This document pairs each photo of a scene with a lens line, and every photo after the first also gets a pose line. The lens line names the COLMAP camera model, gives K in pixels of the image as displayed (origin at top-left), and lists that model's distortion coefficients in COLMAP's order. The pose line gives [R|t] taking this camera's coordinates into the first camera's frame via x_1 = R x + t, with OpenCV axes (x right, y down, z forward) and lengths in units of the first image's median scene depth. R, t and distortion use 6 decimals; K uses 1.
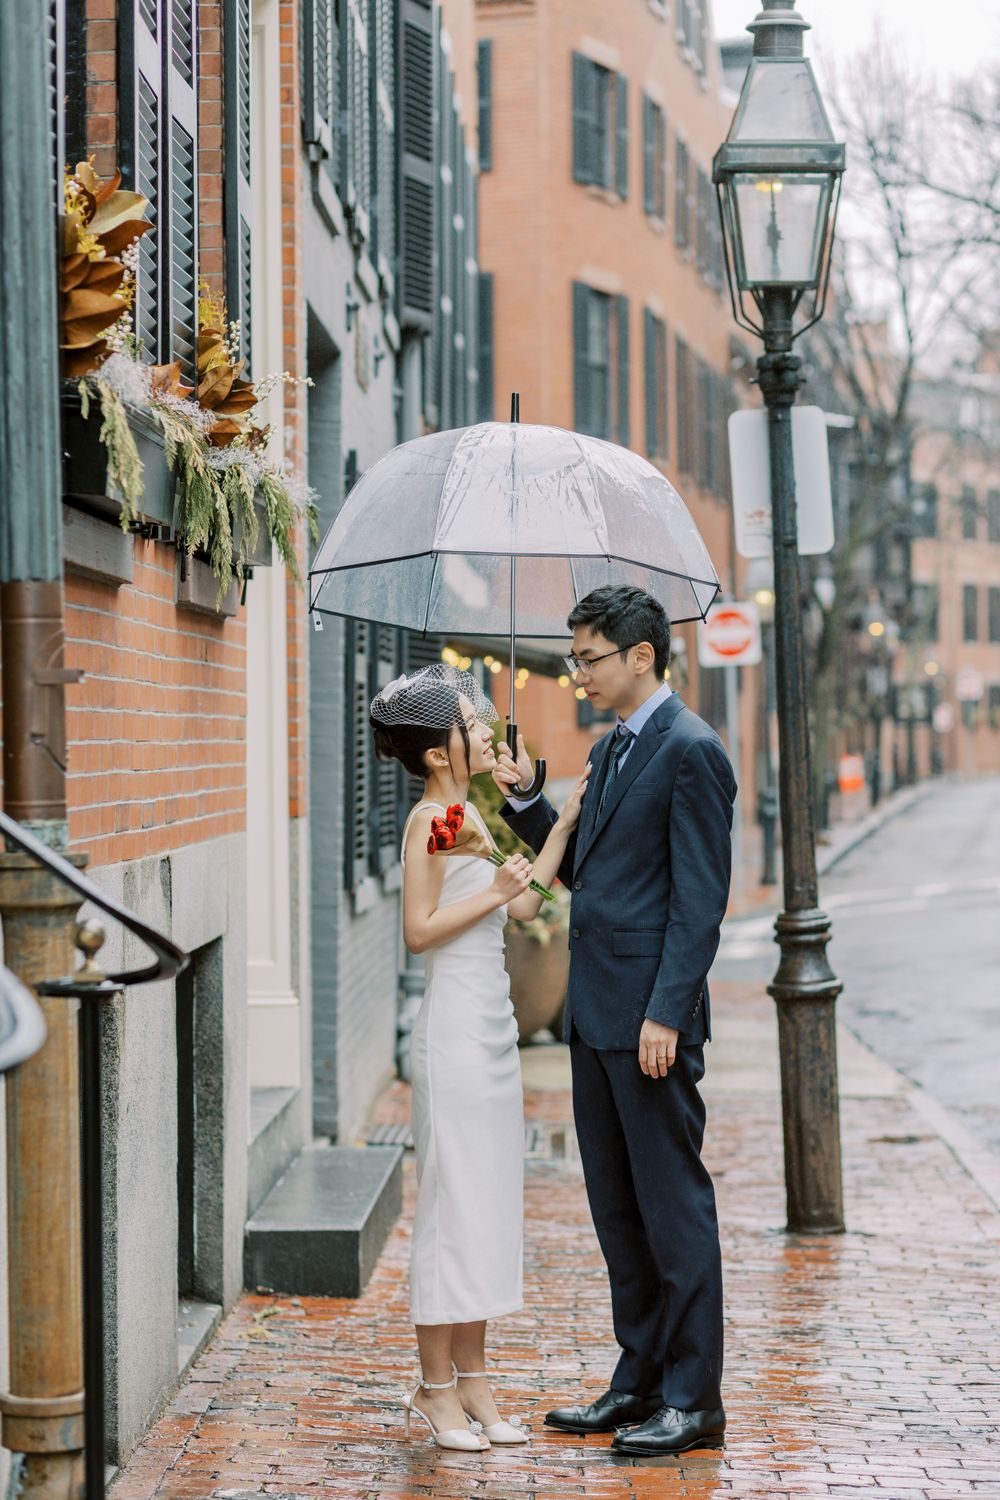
lens RADIAL K [[3613.2, 0, 500.9], [0, 3613.2, 912.8], [0, 0, 1]] dist [-0.428006, 4.540128]
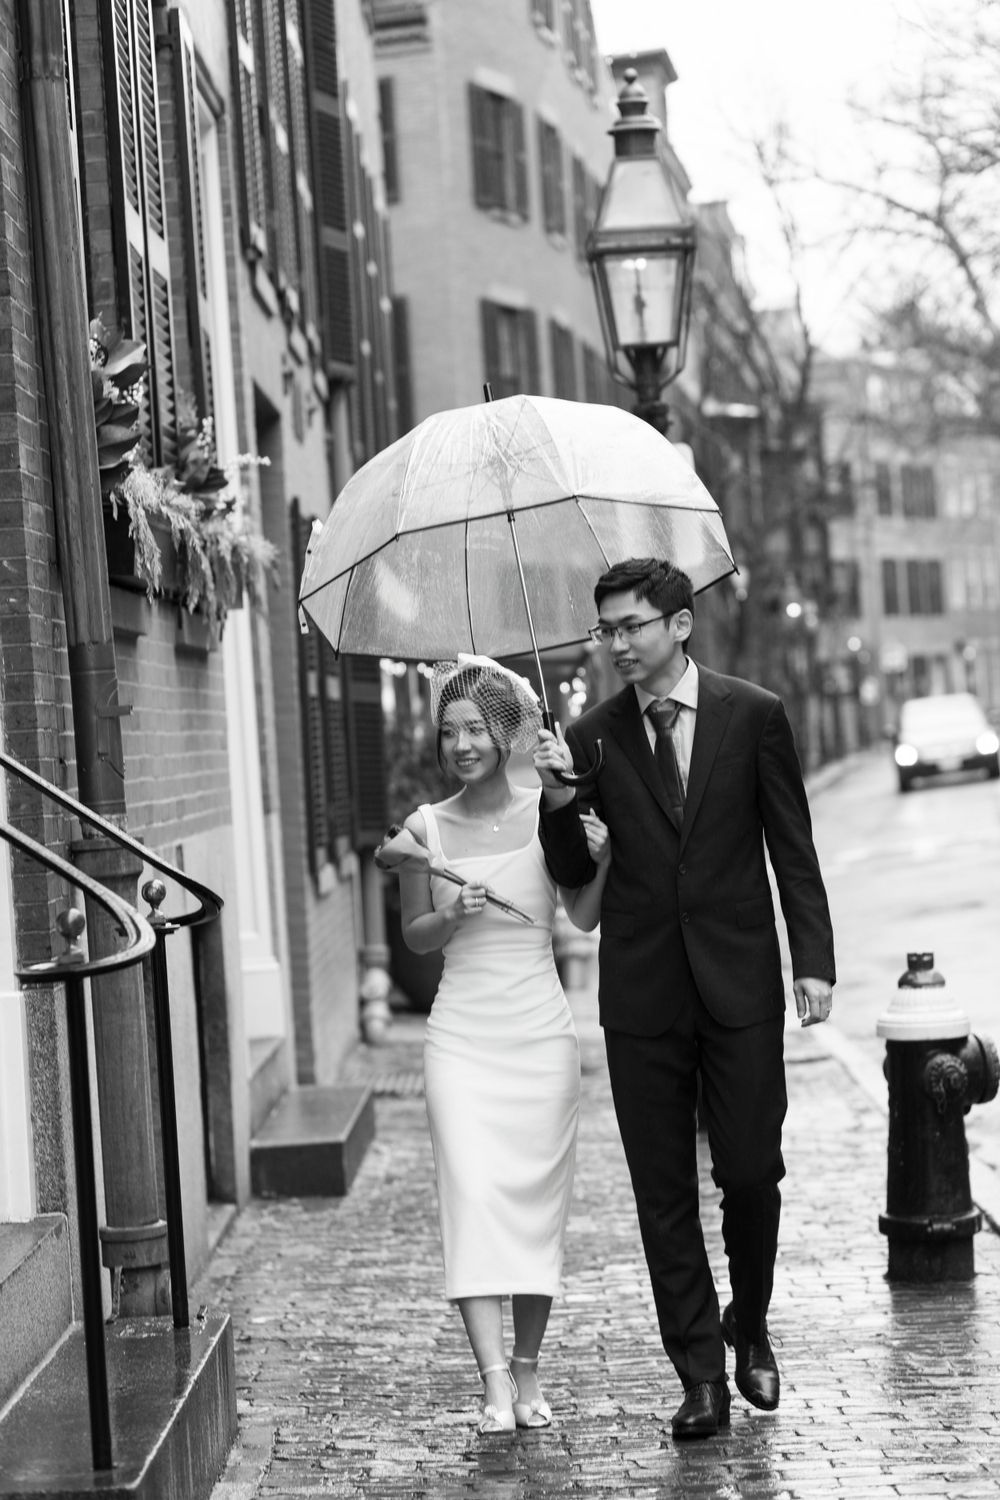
lens RADIAL K [[3669.0, 0, 500.0], [0, 3669.0, 750.0], [0, 0, 1]] dist [0.022529, 0.081541]
pose [[0.998294, -0.056023, 0.016461, 0.001002], [0.056693, 0.997442, -0.043542, 0.010425], [-0.013980, 0.044401, 0.998916, -0.223674]]
